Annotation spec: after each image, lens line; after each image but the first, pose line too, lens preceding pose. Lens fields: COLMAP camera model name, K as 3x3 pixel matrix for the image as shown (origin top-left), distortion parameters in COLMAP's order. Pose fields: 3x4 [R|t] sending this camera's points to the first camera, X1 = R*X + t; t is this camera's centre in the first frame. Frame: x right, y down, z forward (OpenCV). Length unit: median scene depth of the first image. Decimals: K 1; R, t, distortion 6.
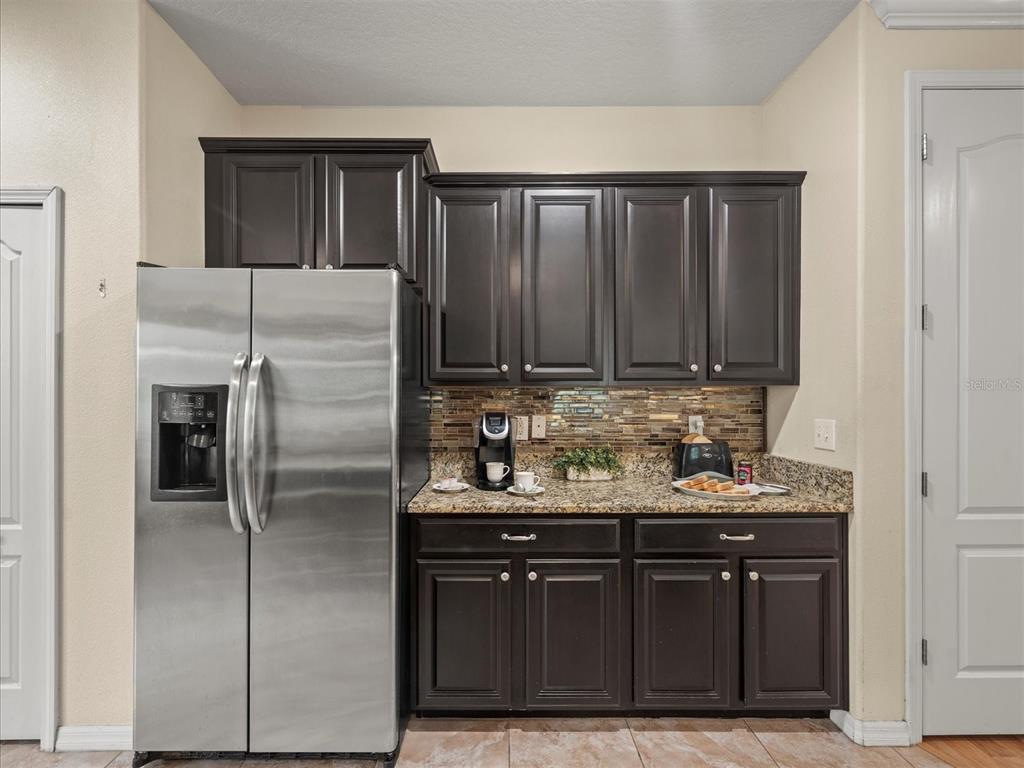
lens RADIAL K [[492.8, 0, 503.2], [0, 492.8, 387.5], [0, 0, 1]] dist [-0.000836, -0.000040]
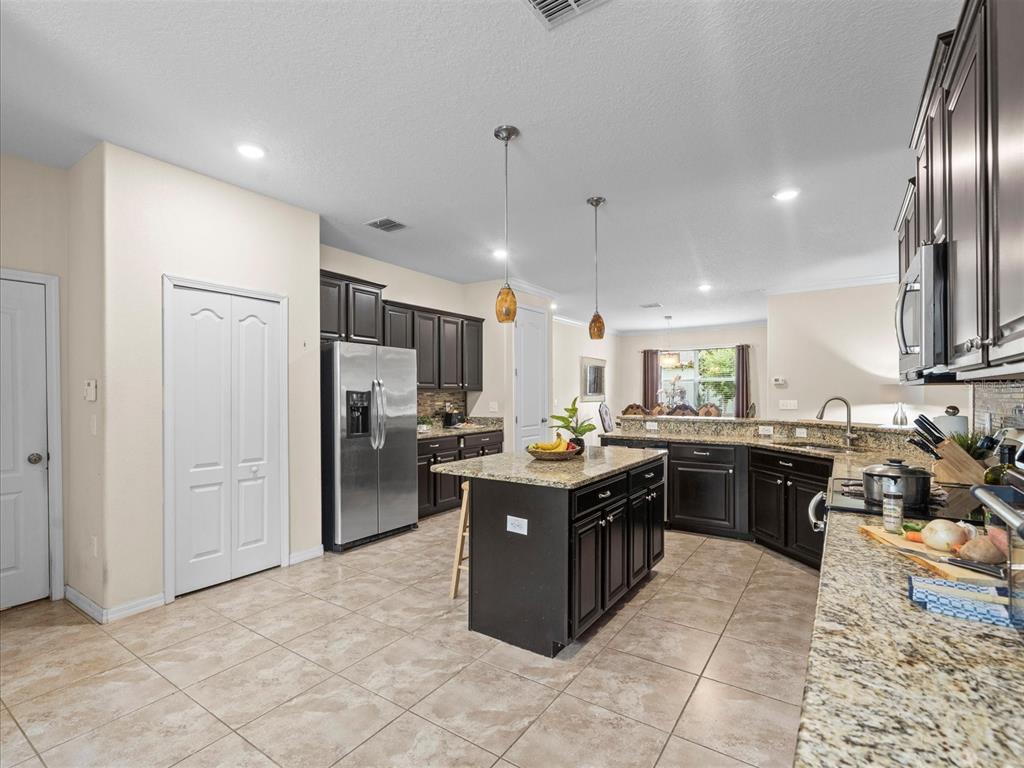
lens RADIAL K [[492.8, 0, 503.2], [0, 492.8, 387.5], [0, 0, 1]] dist [-0.000836, -0.000040]
pose [[0.574013, 0.007935, 0.818808, -1.665737], [-0.001352, 0.999961, -0.008743, -0.001207], [-0.818845, 0.003911, 0.574001, -0.750180]]
